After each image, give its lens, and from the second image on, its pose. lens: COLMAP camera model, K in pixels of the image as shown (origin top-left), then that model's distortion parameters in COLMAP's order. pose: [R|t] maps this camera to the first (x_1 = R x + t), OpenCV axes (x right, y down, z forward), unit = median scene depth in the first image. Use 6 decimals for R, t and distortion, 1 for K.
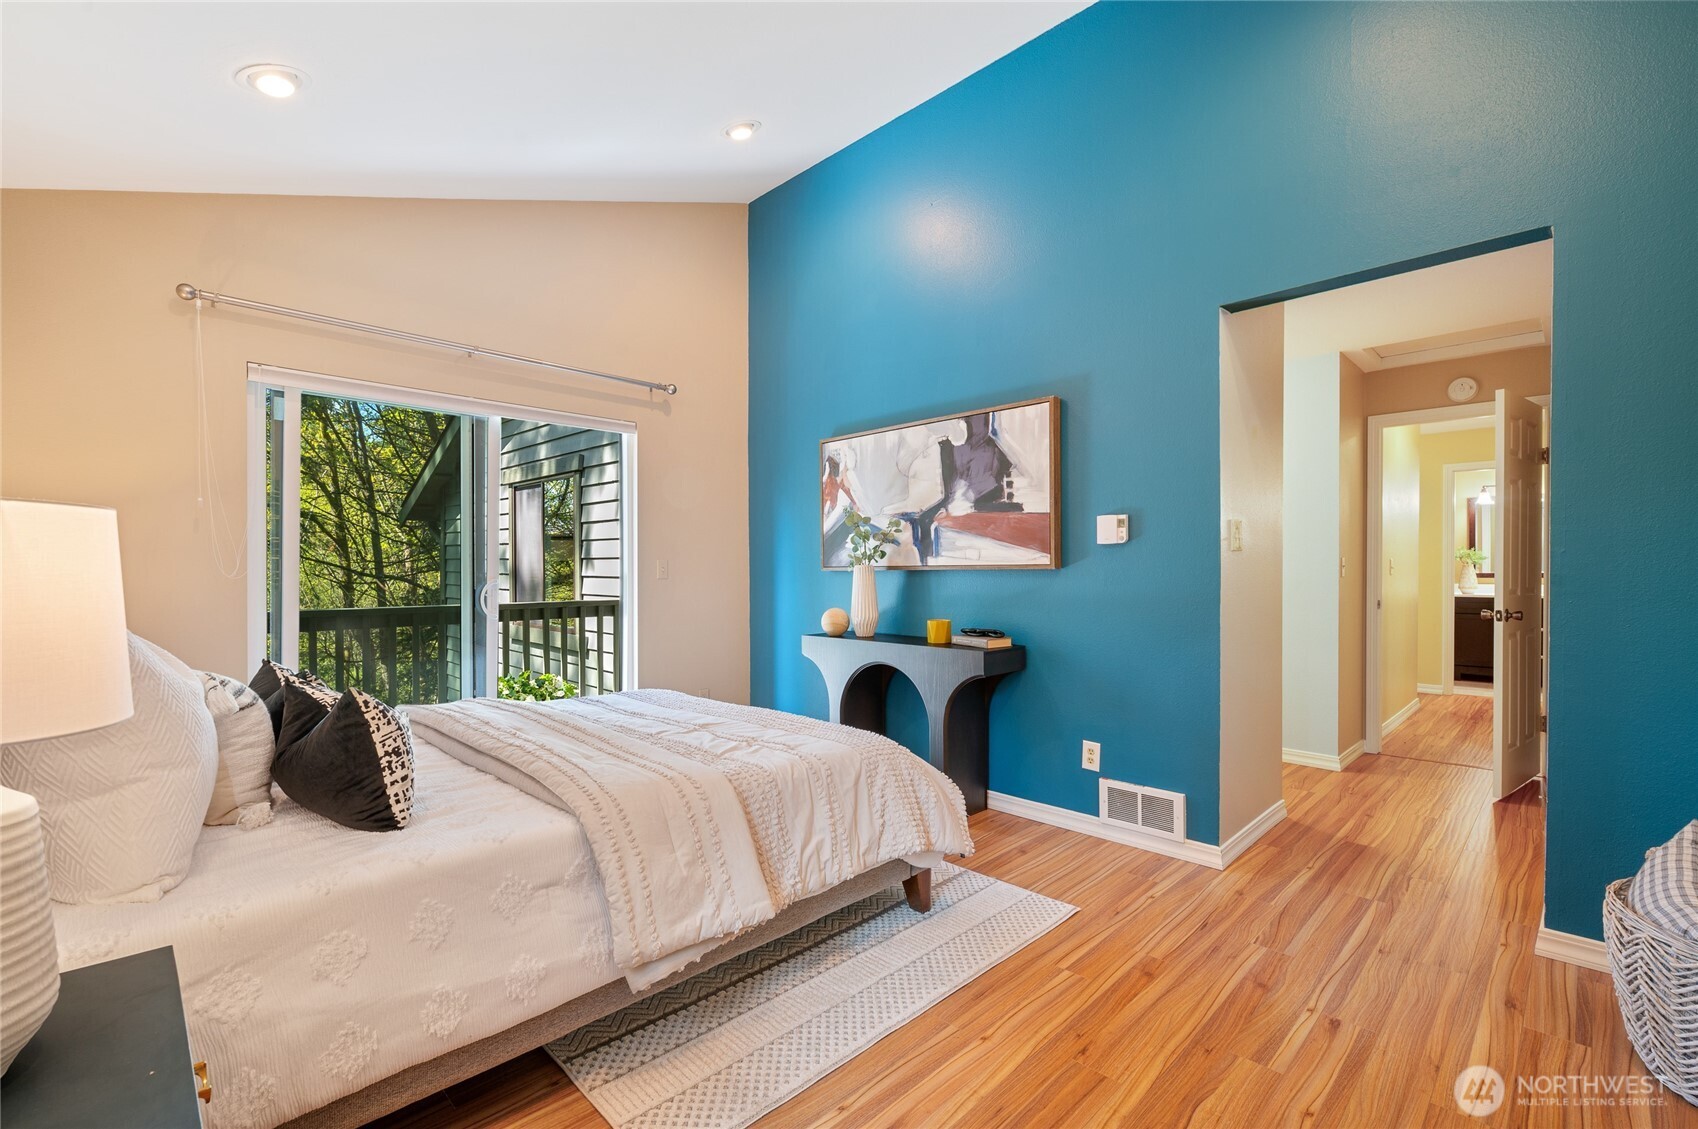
lens RADIAL K [[746.4, 0, 853.5], [0, 746.4, 572.4], [0, 0, 1]] dist [-0.000660, 0.000337]
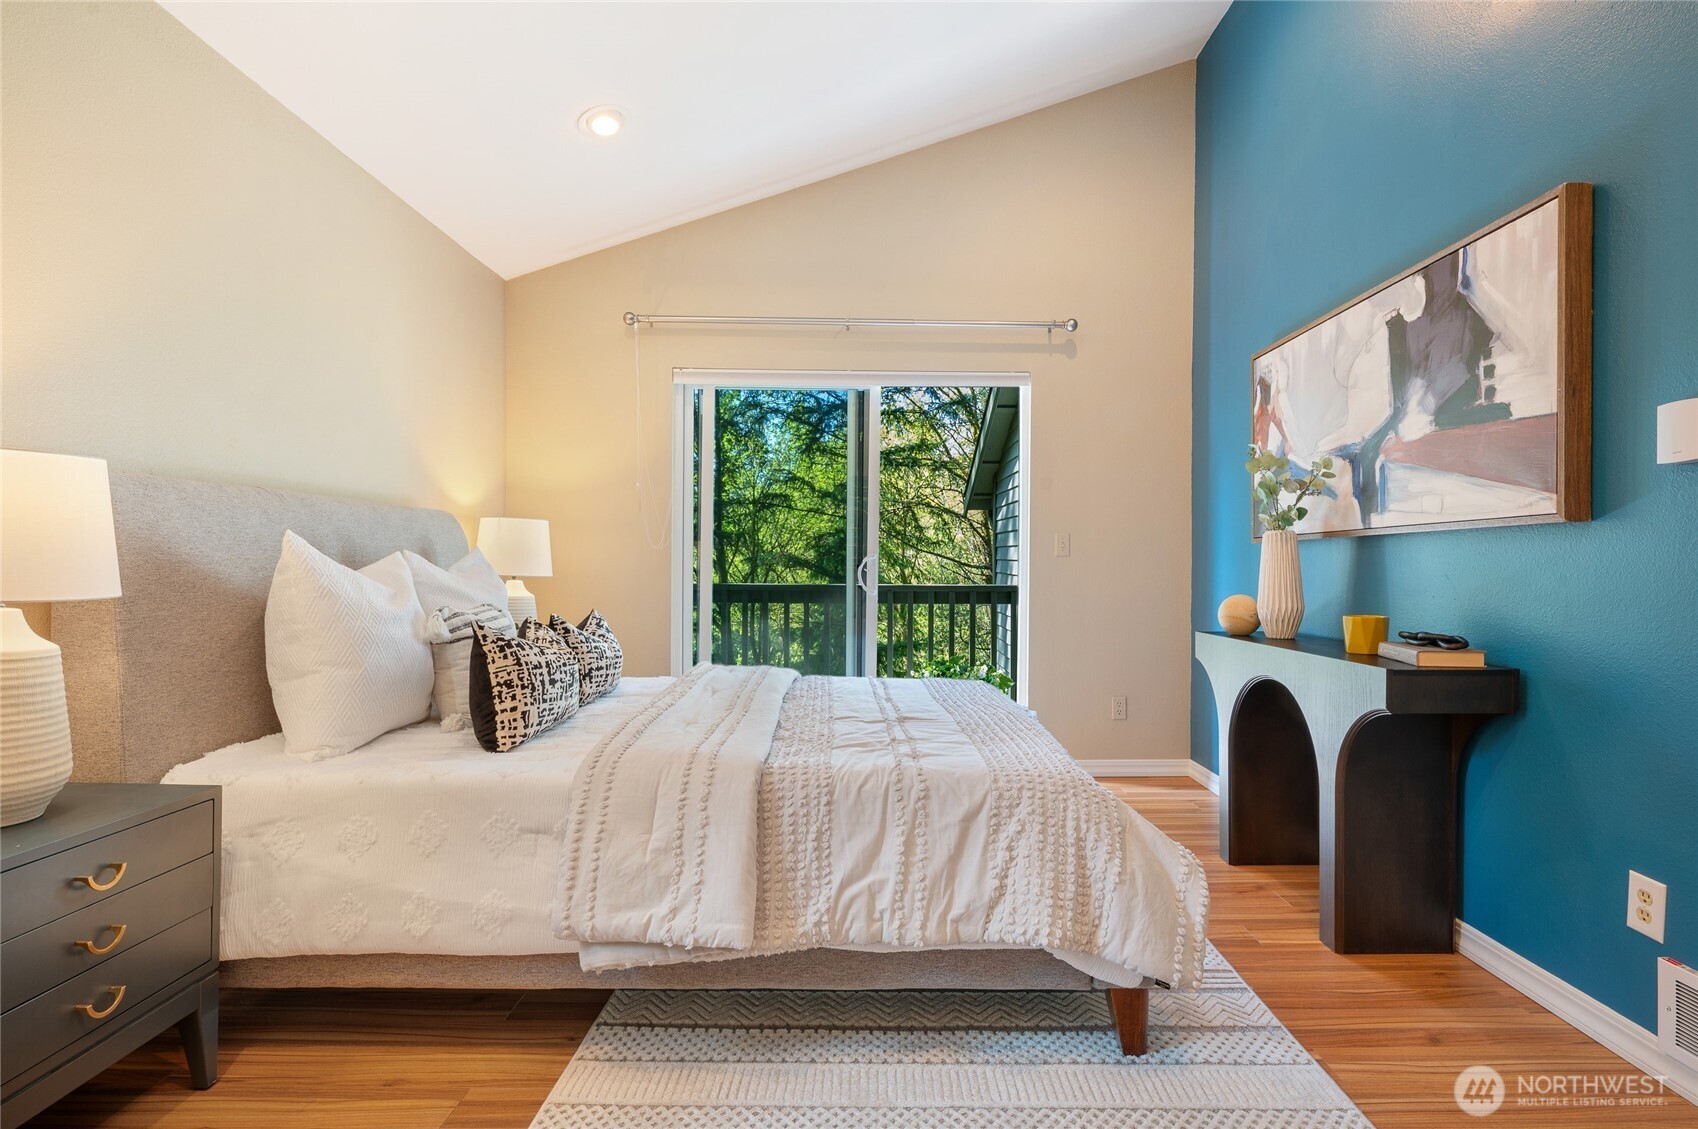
lens RADIAL K [[835.0, 0, 868.6], [0, 835.0, 572.4], [0, 0, 1]] dist [-0.001005, -0.000291]
pose [[0.707963, 0.011614, -0.706154, 0.383237], [-0.010293, 0.999928, 0.006126, 0.035969], [0.706174, 0.002931, 0.708032, 0.295183]]
